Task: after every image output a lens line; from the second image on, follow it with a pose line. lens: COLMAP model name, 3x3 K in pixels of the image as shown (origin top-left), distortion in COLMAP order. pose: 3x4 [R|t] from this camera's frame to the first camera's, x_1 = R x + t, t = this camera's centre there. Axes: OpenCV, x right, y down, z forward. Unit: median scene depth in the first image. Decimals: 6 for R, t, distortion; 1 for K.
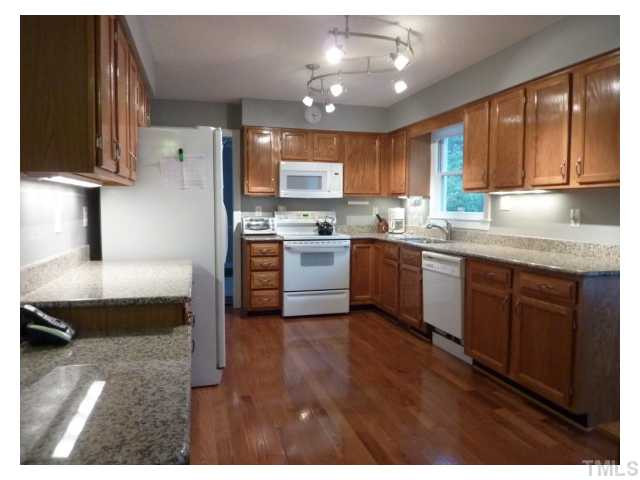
lens RADIAL K [[456.9, 0, 318.5], [0, 456.9, 238.9], [0, 0, 1]] dist [-0.013936, -0.017931]
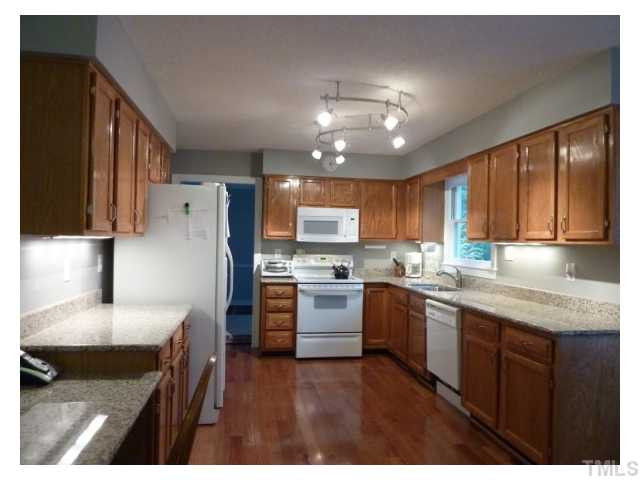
lens RADIAL K [[456.9, 0, 318.4], [0, 456.9, 240.3], [0, 0, 1]] dist [-0.013936, -0.017931]
pose [[0.994093, 0.013525, -0.107682, 0.098134], [-0.021172, 0.997309, -0.070191, -0.027073], [0.106443, 0.072056, 0.991704, -0.038746]]
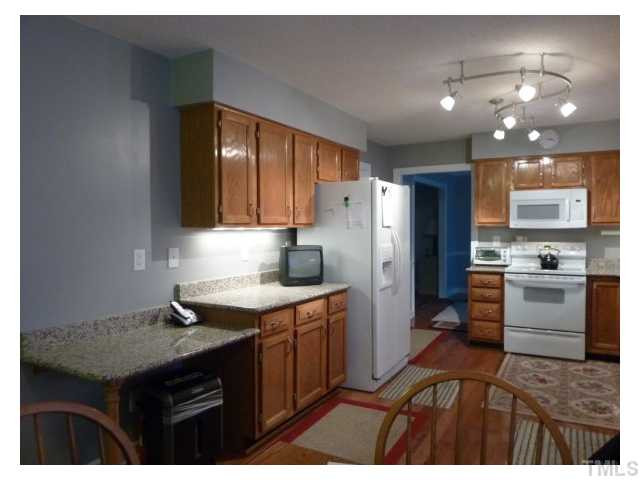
lens RADIAL K [[456.9, 0, 320.6], [0, 456.9, 235.5], [0, 0, 1]] dist [-0.013936, -0.017931]
pose [[0.706559, 0.005131, -0.707635, 0.407017], [-0.041604, 0.998545, -0.034300, -0.031653], [0.706430, 0.053675, 0.705745, 0.038965]]
